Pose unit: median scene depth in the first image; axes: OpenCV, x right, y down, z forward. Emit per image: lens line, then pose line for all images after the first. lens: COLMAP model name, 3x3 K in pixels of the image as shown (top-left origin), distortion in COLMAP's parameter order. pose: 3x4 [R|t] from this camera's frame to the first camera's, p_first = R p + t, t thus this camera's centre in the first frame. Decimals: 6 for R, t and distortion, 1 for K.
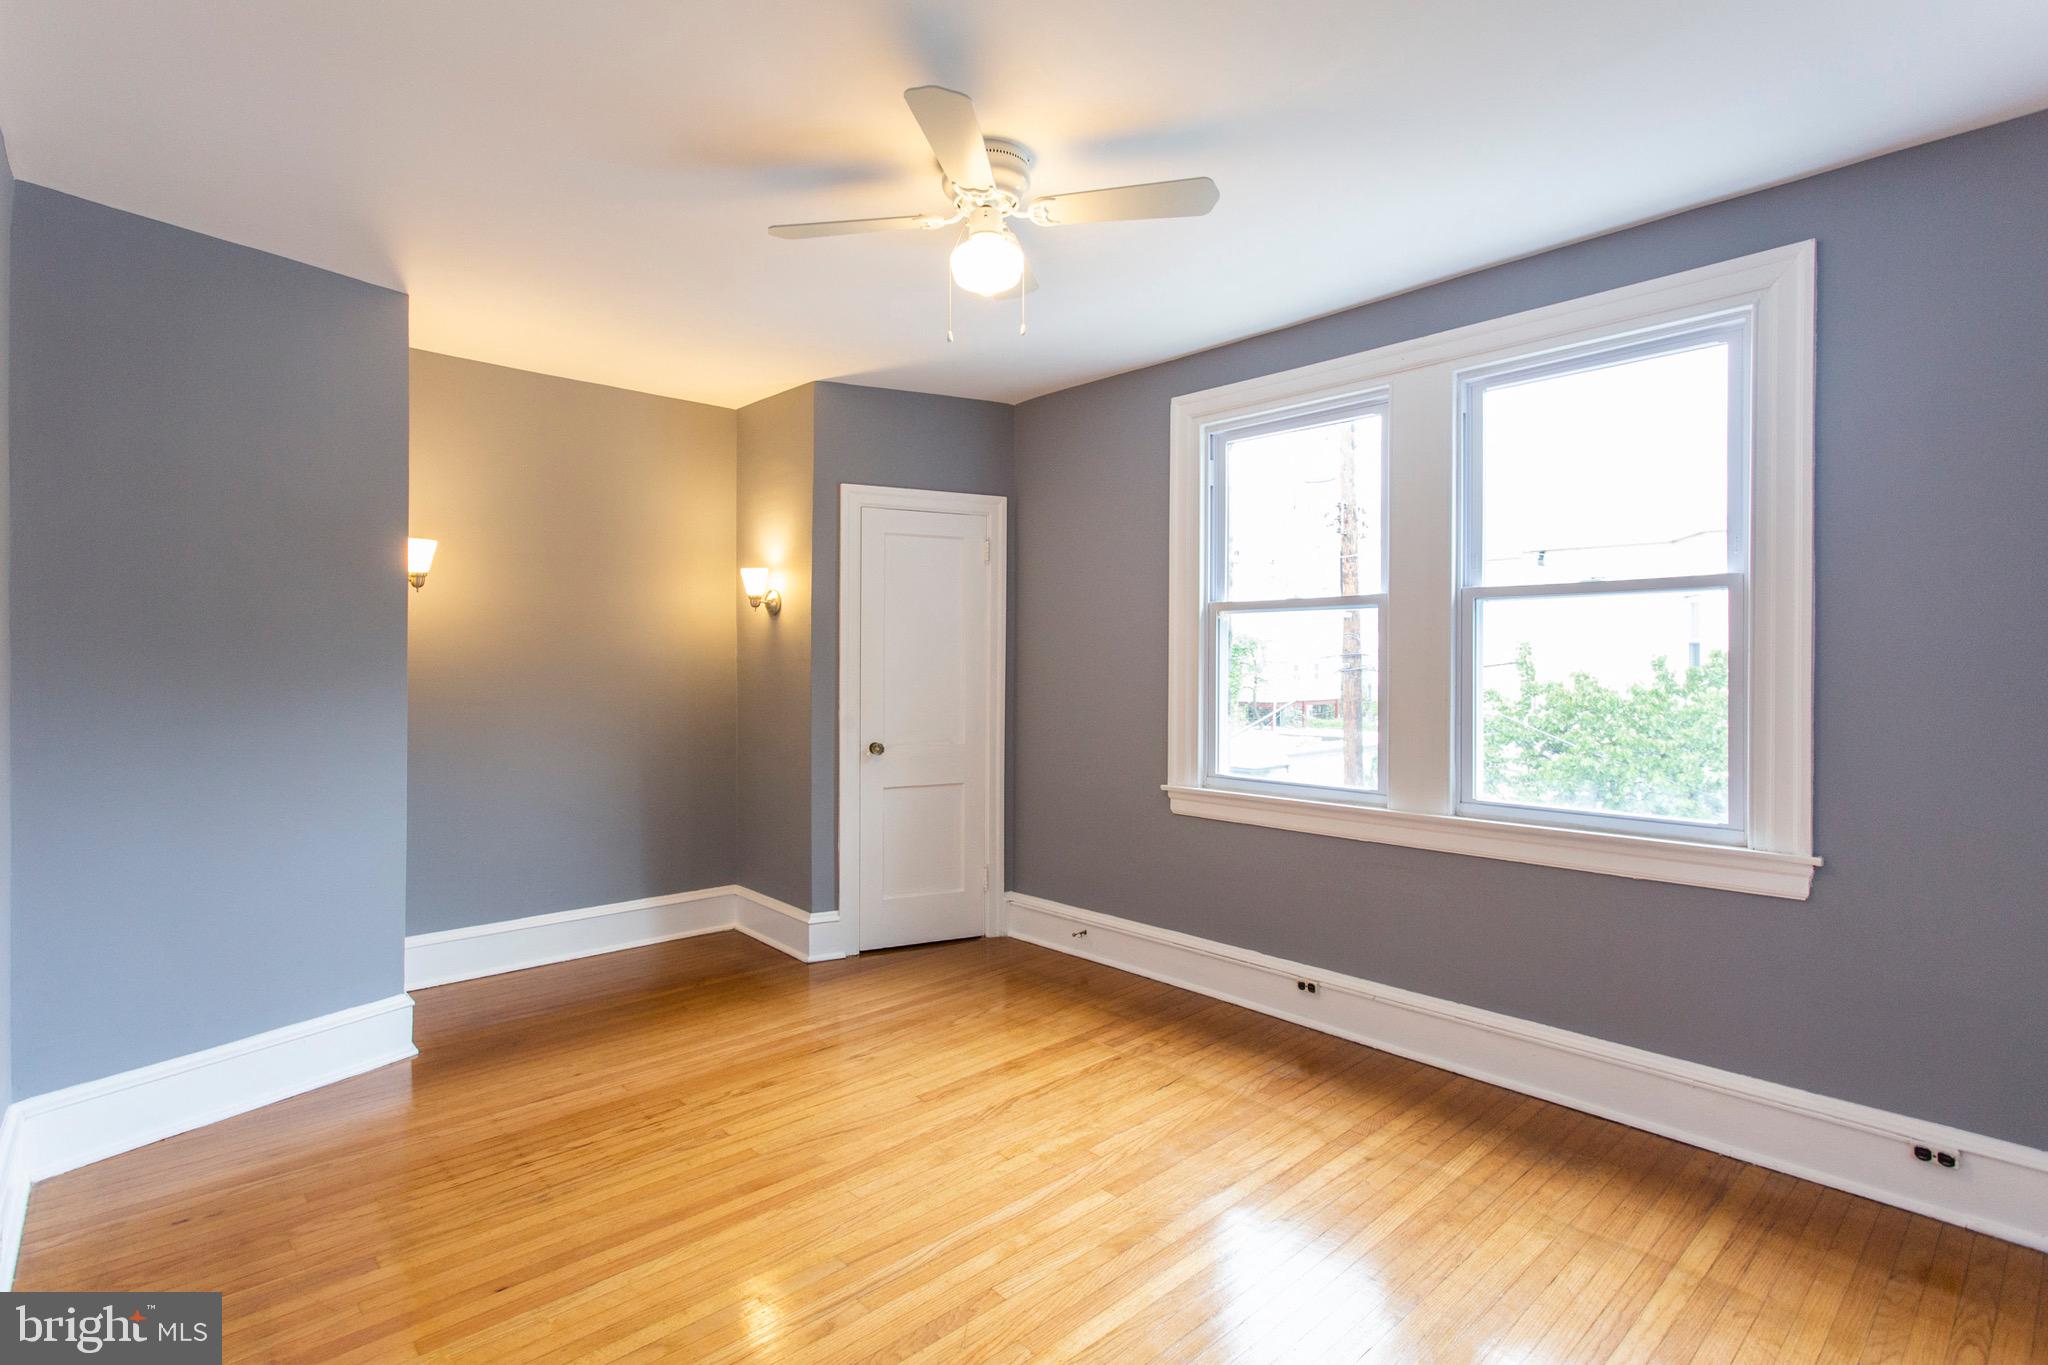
lens RADIAL K [[985.5, 0, 944.4], [0, 985.5, 661.7], [0, 0, 1]] dist [-0.005165, 0.003088]
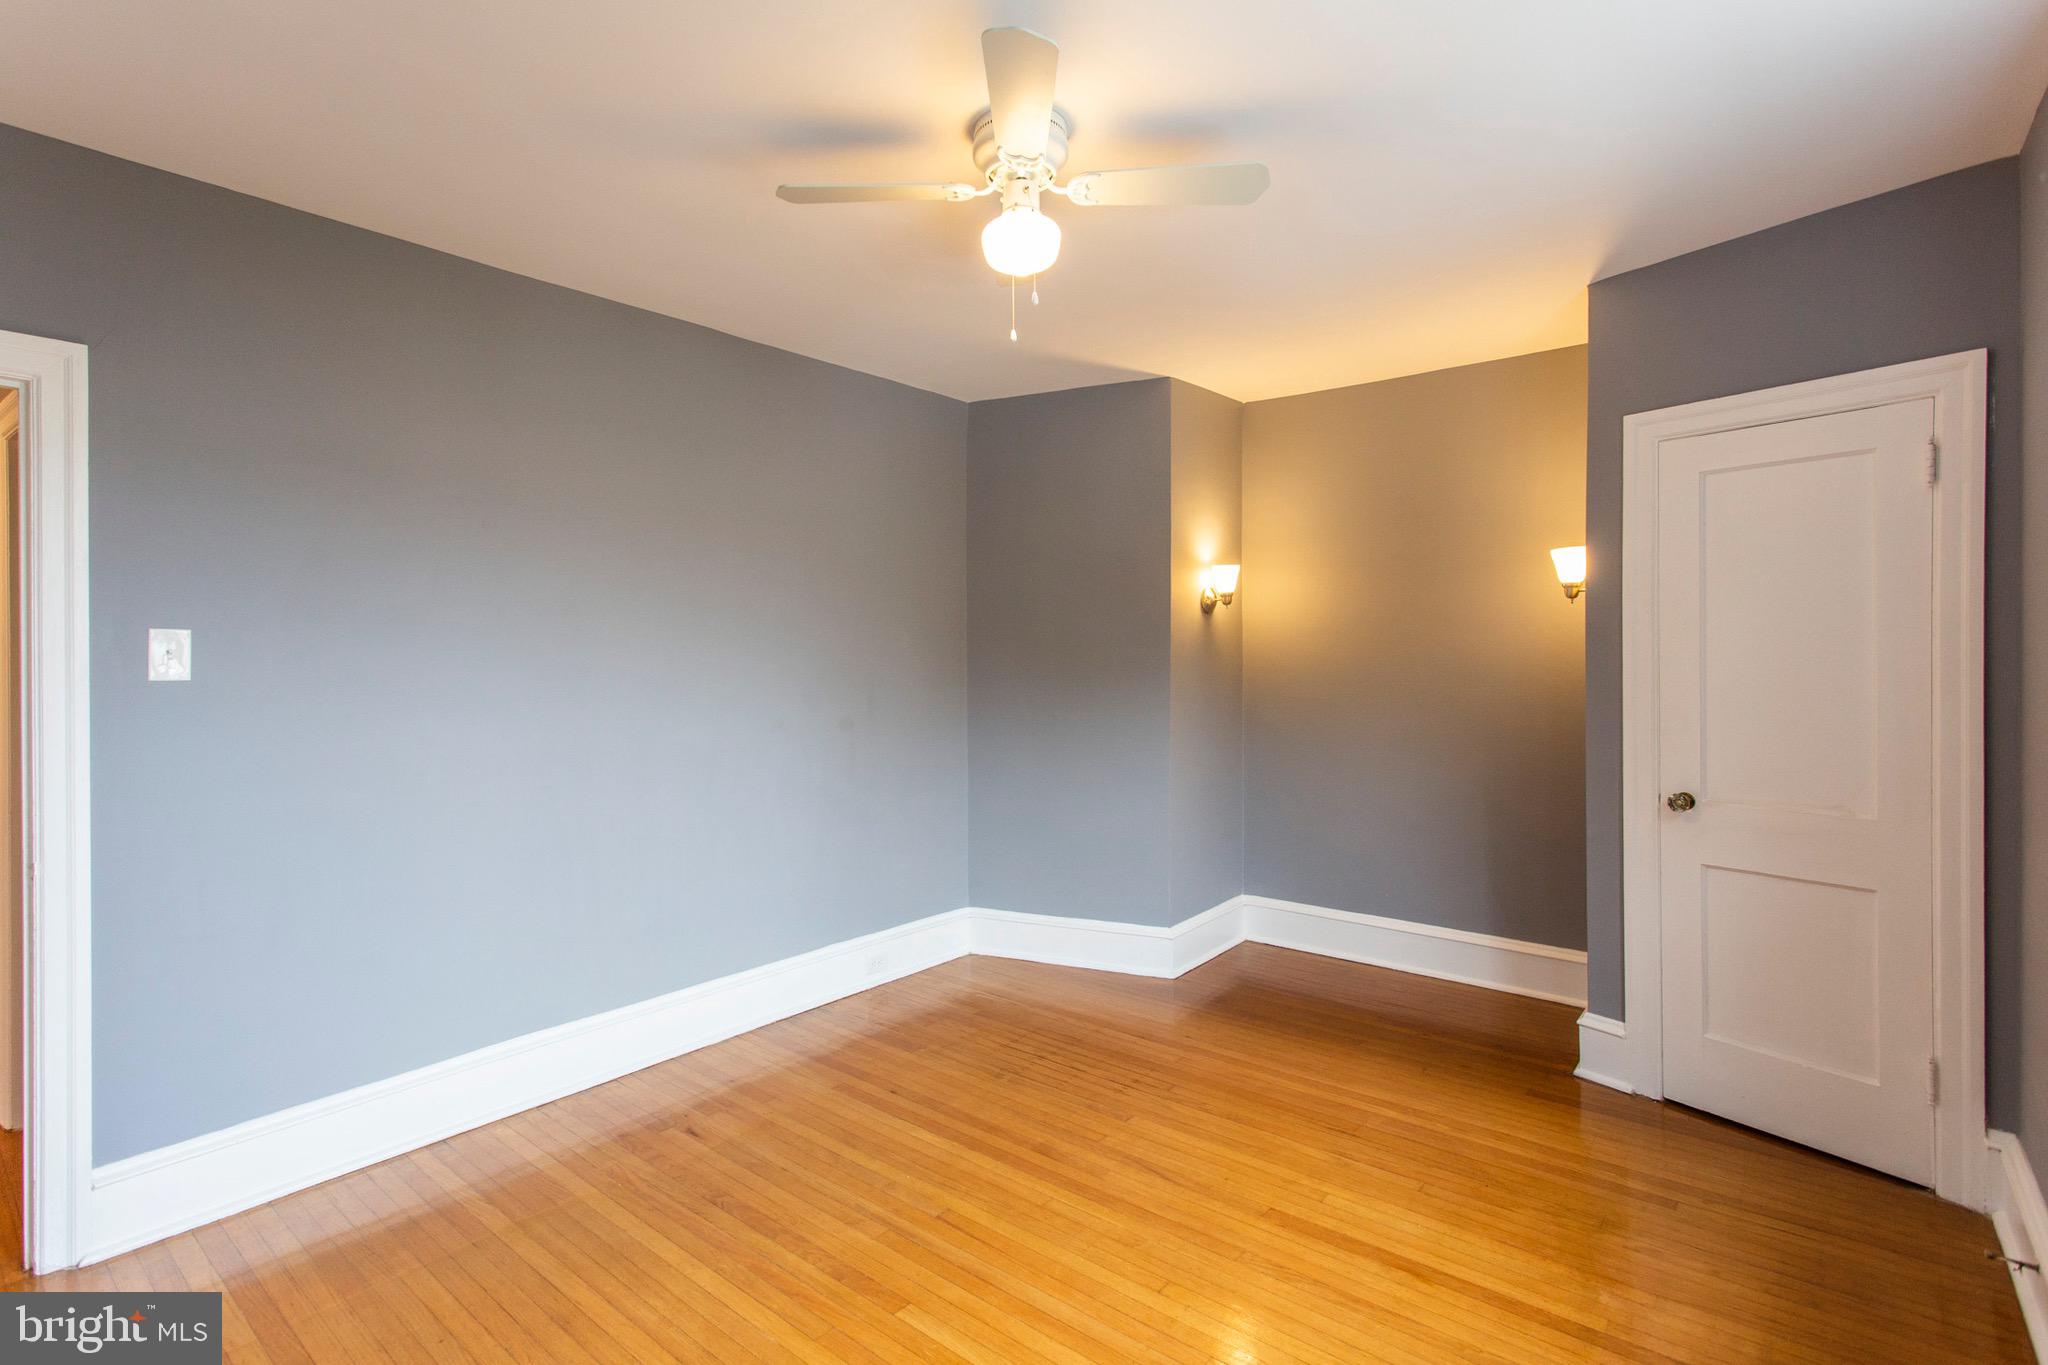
lens RADIAL K [[985.5, 0, 1029.4], [0, 985.5, 661.3], [0, 0, 1]] dist [-0.005165, 0.003088]
pose [[0.171278, 0.004241, -0.985214, 0.651813], [0.002308, 0.999986, 0.004706, -0.013424], [0.985220, -0.003080, 0.171266, 0.587266]]
